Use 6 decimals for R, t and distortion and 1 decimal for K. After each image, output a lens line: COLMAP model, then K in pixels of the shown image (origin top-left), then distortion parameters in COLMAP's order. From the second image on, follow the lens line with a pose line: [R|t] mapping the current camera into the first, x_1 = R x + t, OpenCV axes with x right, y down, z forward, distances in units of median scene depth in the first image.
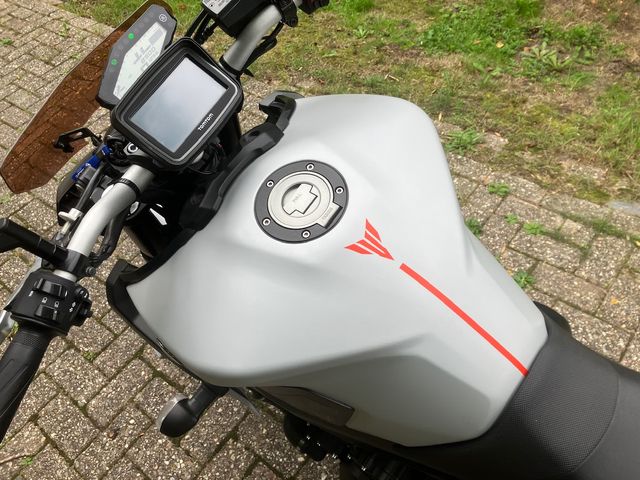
lens RADIAL K [[540.5, 0, 322.0], [0, 540.5, 242.6], [0, 0, 1]] dist [0.023881, -0.015881]
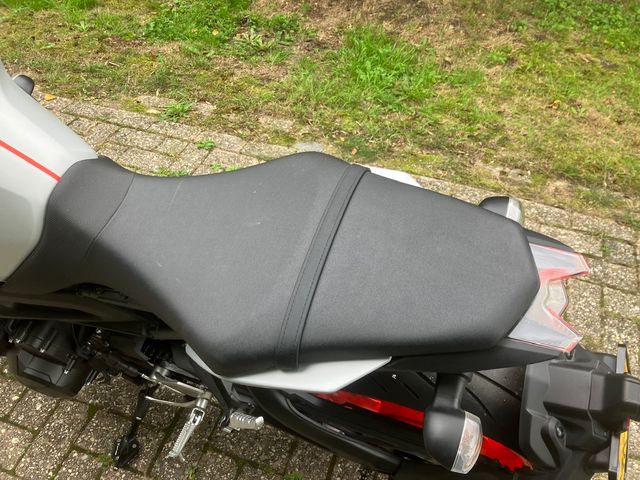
lens RADIAL K [[540.5, 0, 320.5], [0, 540.5, 234.9], [0, 0, 1]] dist [0.023881, -0.015881]
pose [[0.932593, -0.155017, 0.325946, 0.111773], [0.169703, 0.985350, -0.016931, 0.109146], [-0.318546, 0.071104, 0.945237, -0.099286]]
